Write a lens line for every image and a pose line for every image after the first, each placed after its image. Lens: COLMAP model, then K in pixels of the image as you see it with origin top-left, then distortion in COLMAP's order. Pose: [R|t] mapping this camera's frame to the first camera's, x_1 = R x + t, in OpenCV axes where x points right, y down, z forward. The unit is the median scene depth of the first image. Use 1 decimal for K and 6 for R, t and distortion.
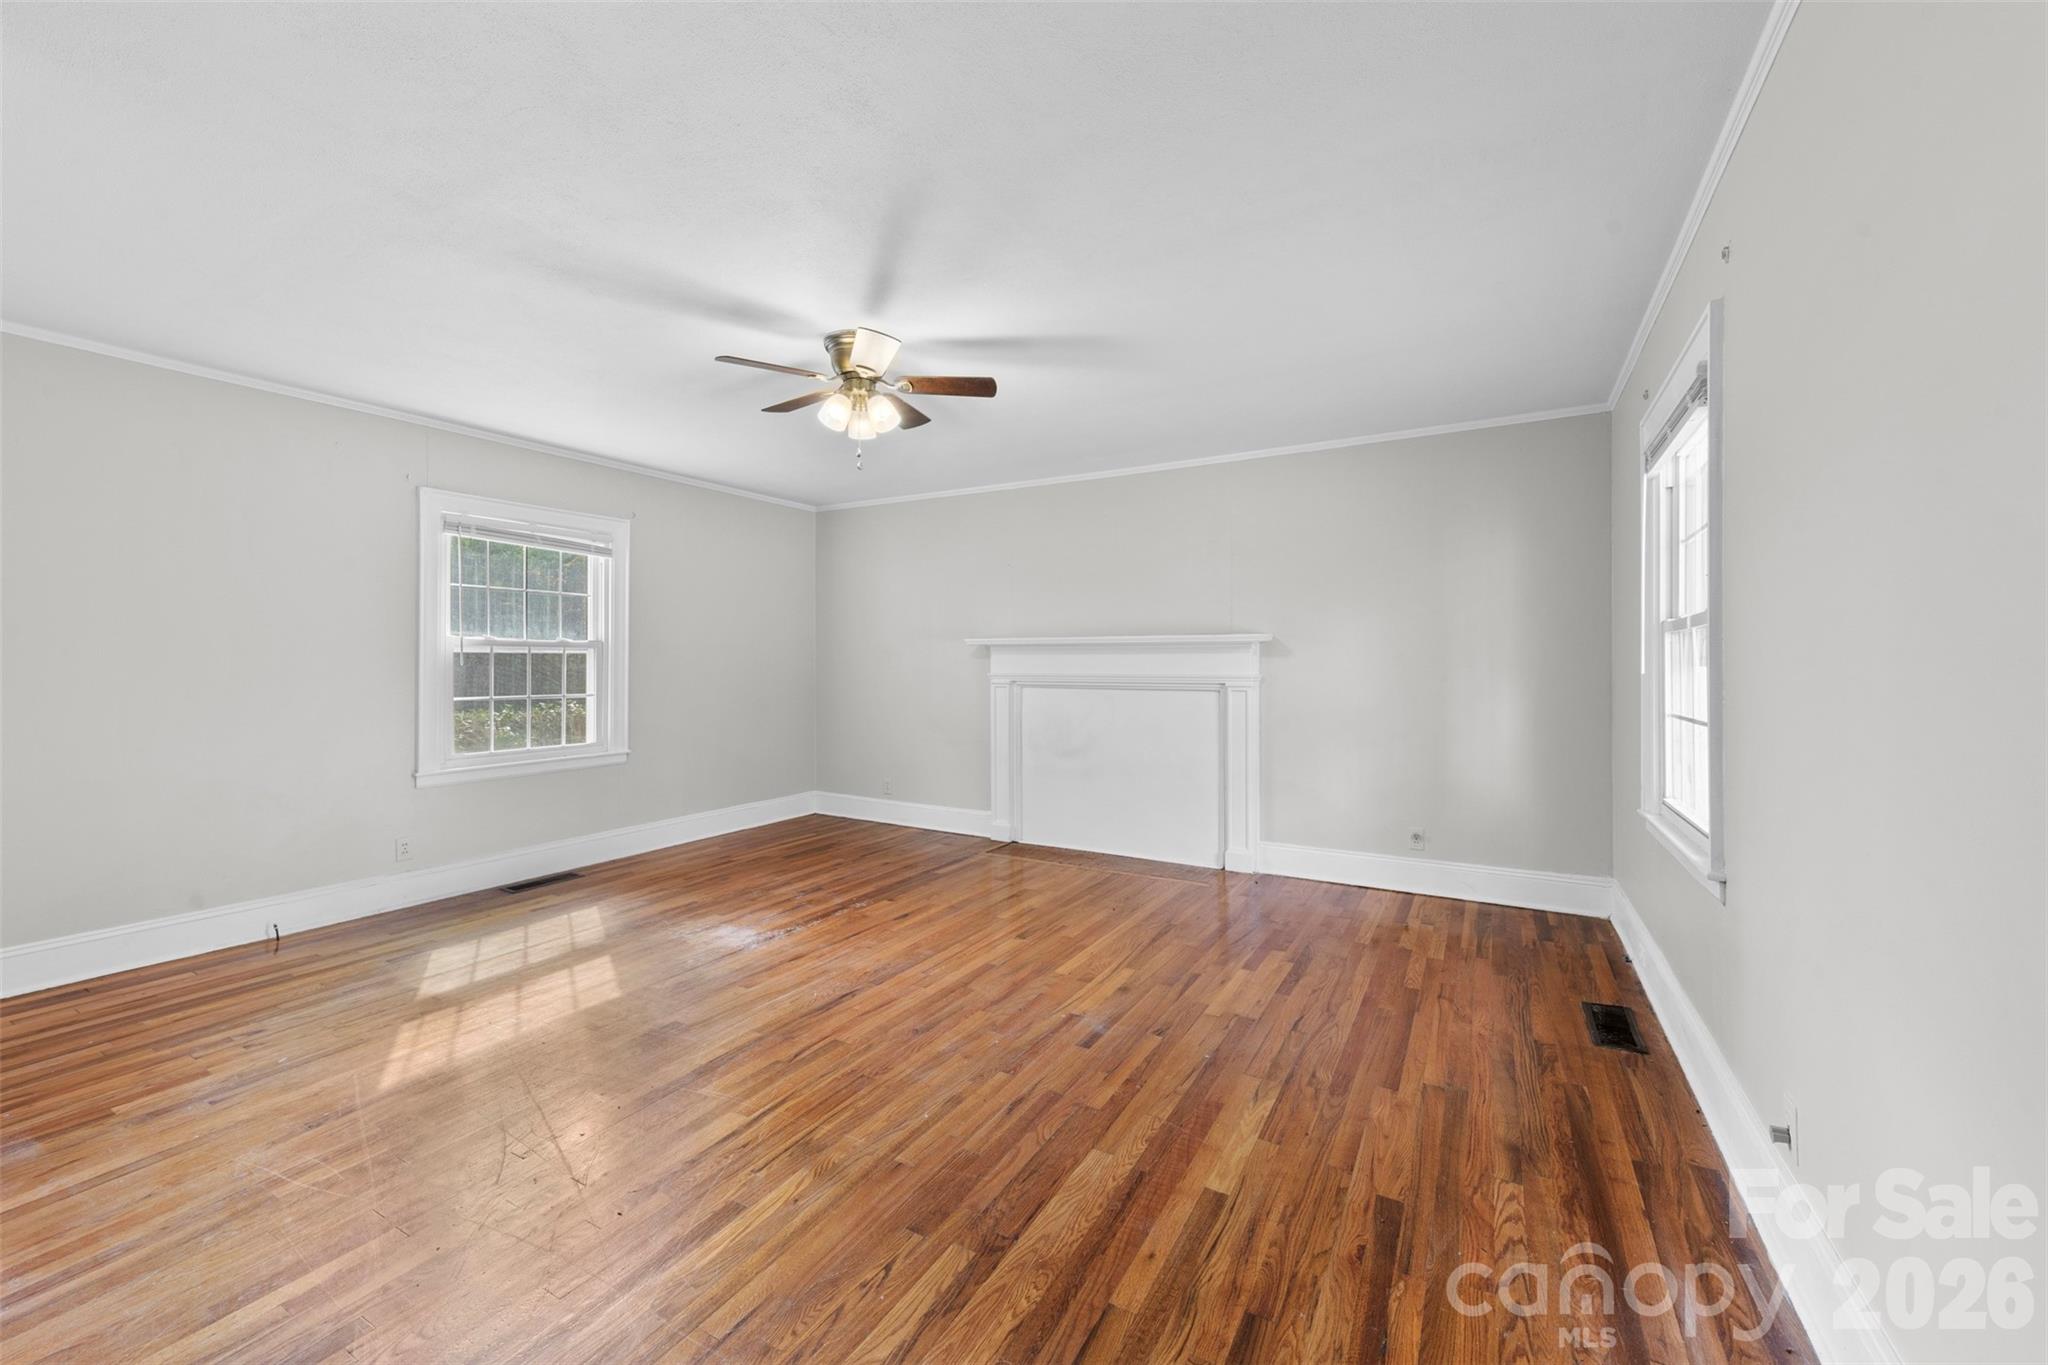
lens RADIAL K [[788.7, 0, 1022.7], [0, 788.7, 676.2], [0, 0, 1]] dist [0.012175, 0.000019]
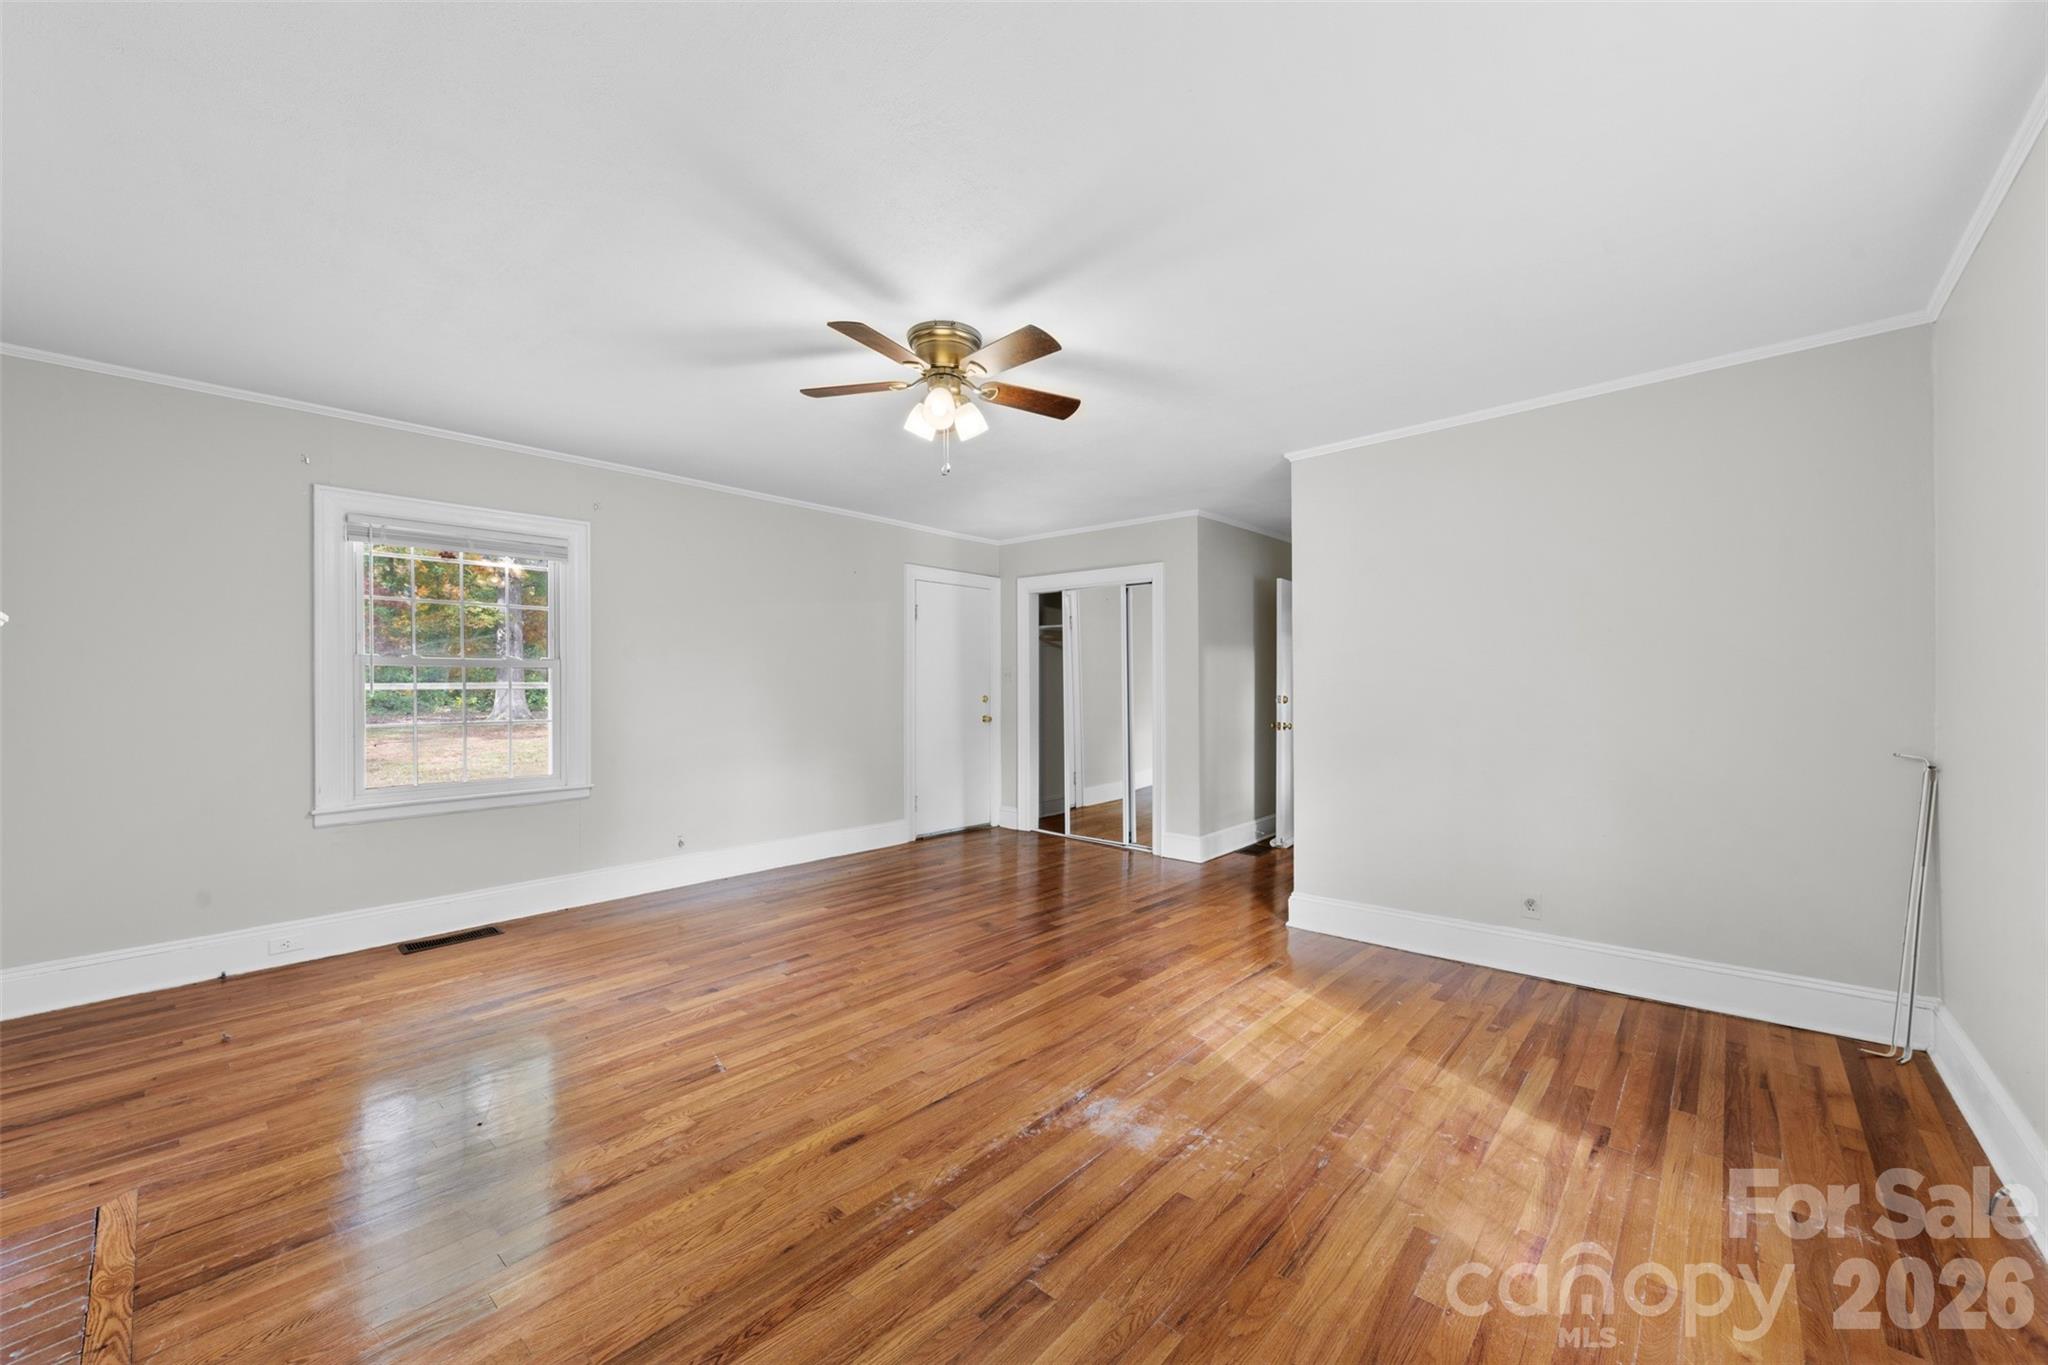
lens RADIAL K [[788.7, 0, 1022.7], [0, 788.7, 676.2], [0, 0, 1]] dist [0.012175, 0.000019]
pose [[-0.978867, 0.001682, 0.204493, -0.483187], [0.001428, 0.999998, -0.001388, -0.027528], [-0.204495, -0.001067, -0.978867, 1.886359]]
